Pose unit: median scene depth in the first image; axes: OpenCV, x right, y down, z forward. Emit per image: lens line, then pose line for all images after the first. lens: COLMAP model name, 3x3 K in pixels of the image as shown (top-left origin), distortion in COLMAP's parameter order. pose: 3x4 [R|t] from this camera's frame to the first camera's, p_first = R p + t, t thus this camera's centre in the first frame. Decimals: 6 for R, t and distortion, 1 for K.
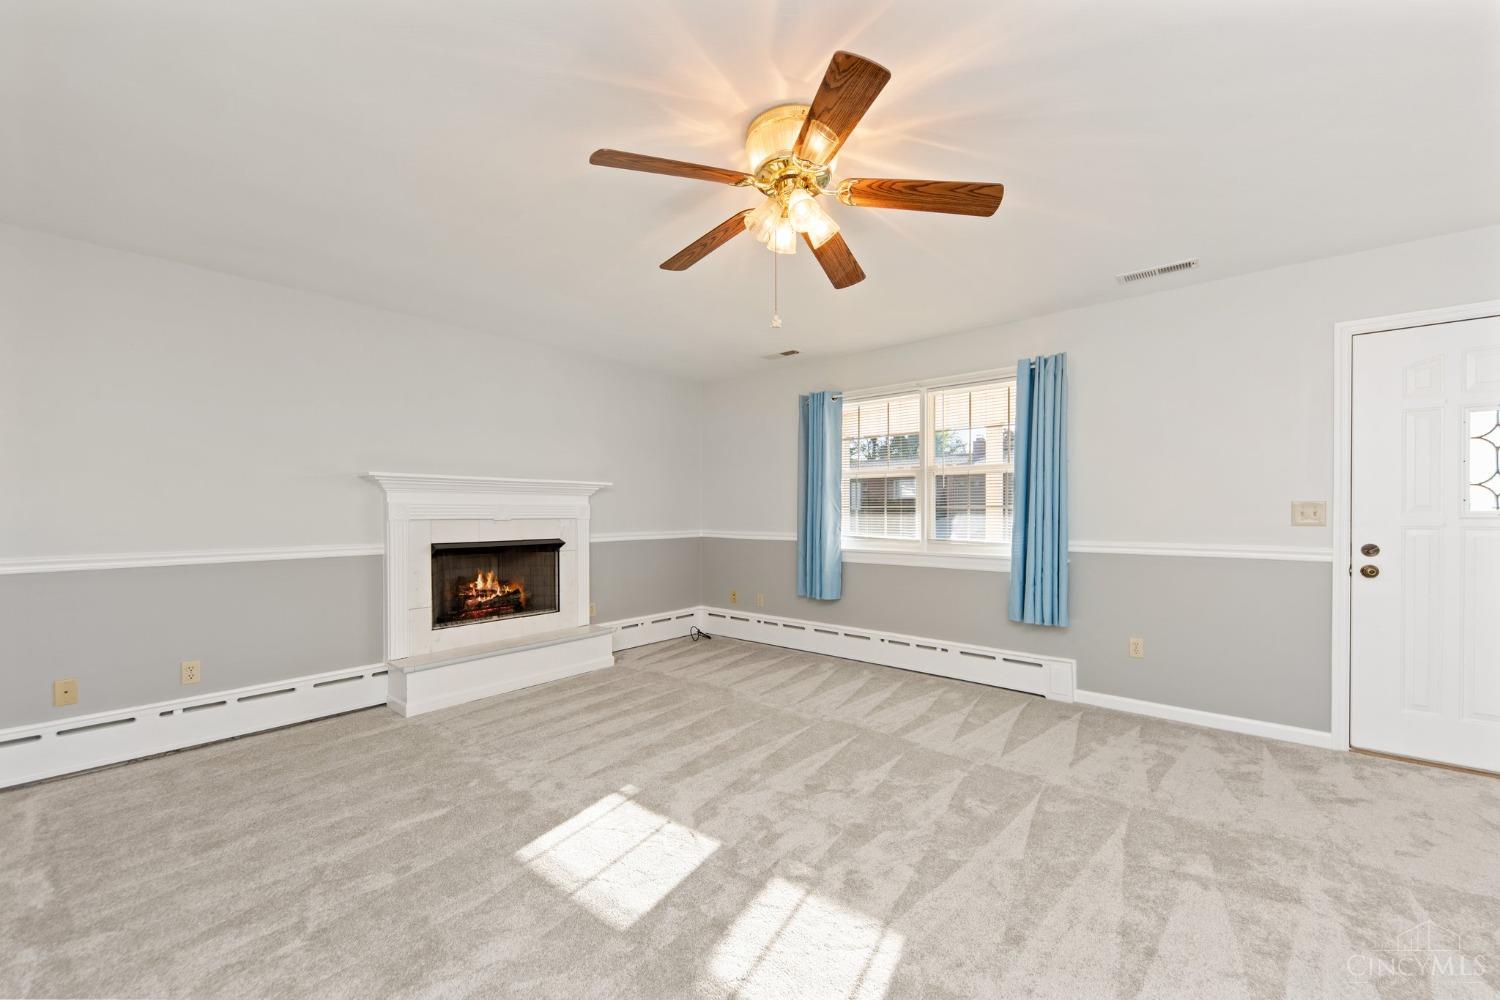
lens RADIAL K [[583.1, 0, 763.5], [0, 583.1, 513.0], [0, 0, 1]] dist [0.000300, 0.000030]
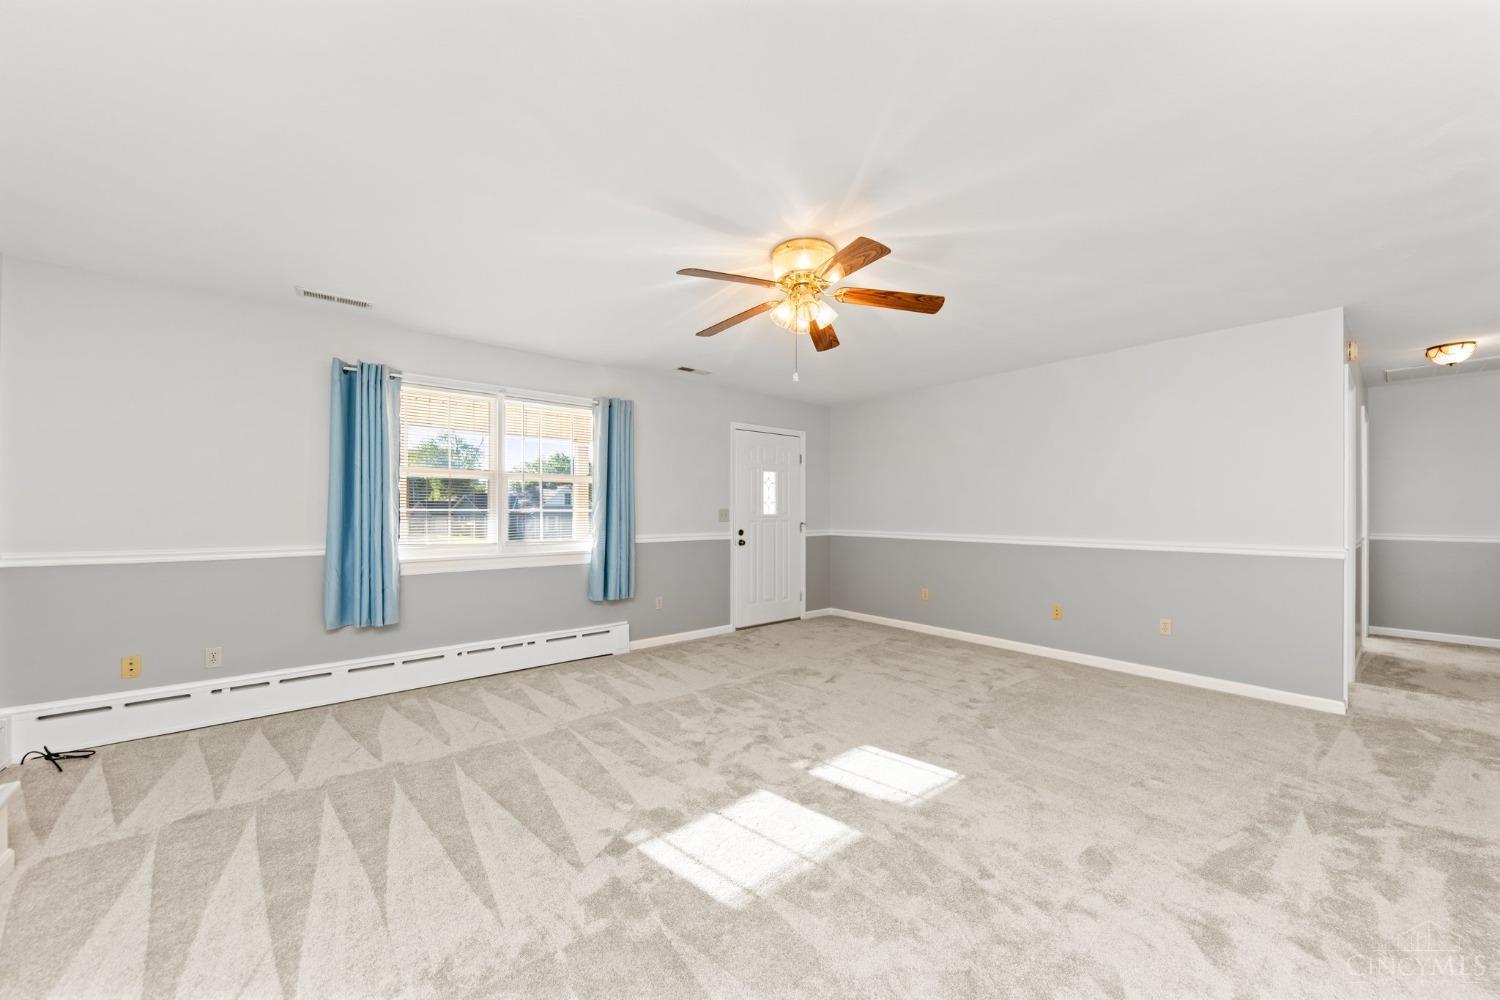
lens RADIAL K [[542.7, 0, 753.2], [0, 542.7, 508.6], [0, 0, 1]] dist [0.000630, 0.000035]
pose [[0.177877, 0.007347, 0.984025, -0.681972], [0.003002, 0.999963, -0.008009, -0.005113], [-0.984048, 0.004378, 0.177848, 0.467653]]
